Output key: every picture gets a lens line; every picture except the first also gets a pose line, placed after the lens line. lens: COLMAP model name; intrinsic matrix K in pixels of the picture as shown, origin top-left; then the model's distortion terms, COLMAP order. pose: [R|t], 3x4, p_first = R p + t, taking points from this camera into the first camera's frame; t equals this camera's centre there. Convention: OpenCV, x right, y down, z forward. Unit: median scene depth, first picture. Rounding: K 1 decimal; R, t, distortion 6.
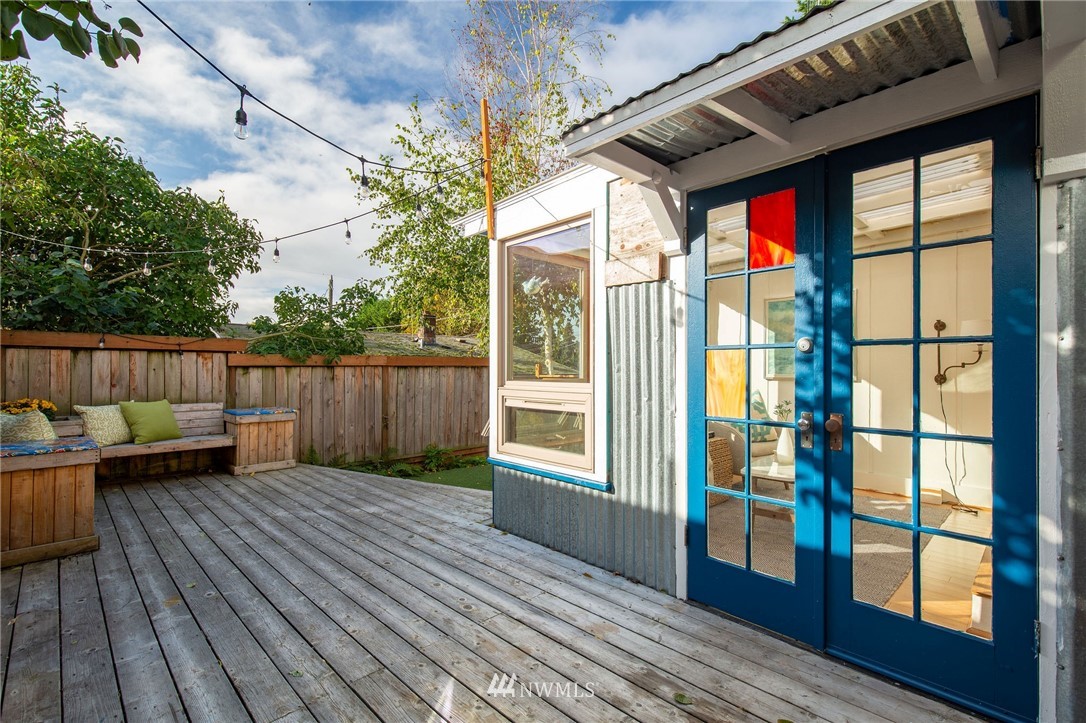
lens RADIAL K [[495.6, 0, 545.0], [0, 495.6, 364.2], [0, 0, 1]] dist [-0.004814, 0.000859]
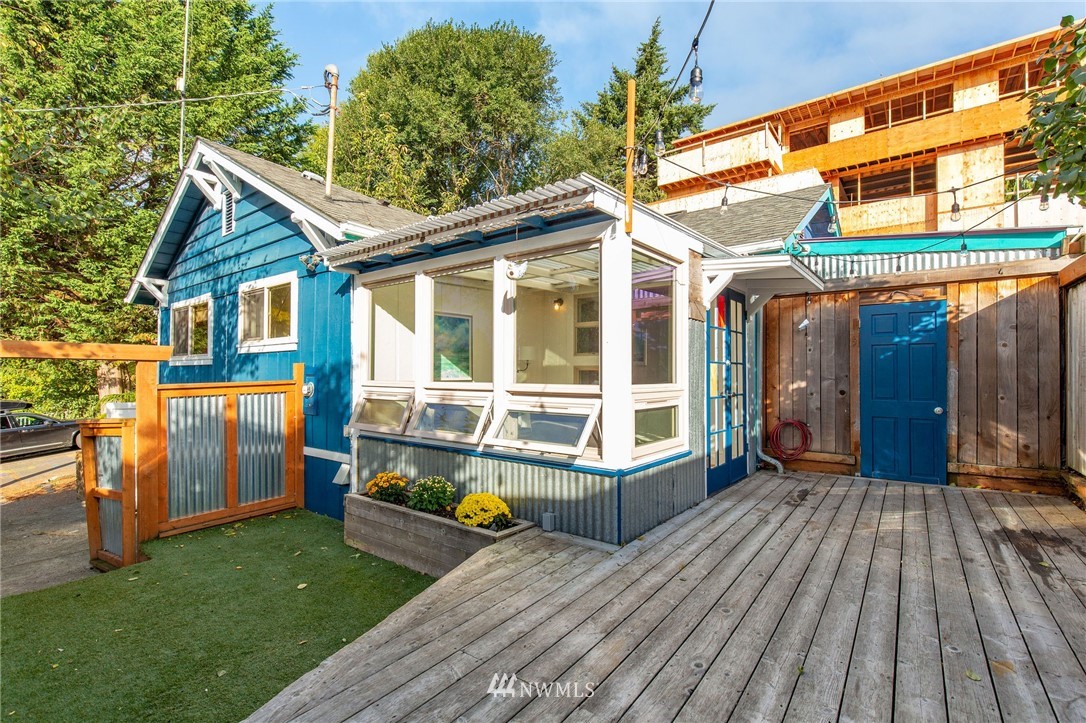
lens RADIAL K [[495.6, 0, 544.3], [0, 495.6, 372.0], [0, 0, 1]] dist [-0.004814, 0.000859]
pose [[-0.151810, 0.004591, 0.988399, -1.190647], [-0.003828, 0.999979, -0.005232, 0.015100], [-0.988402, -0.004578, -0.151789, 1.544099]]
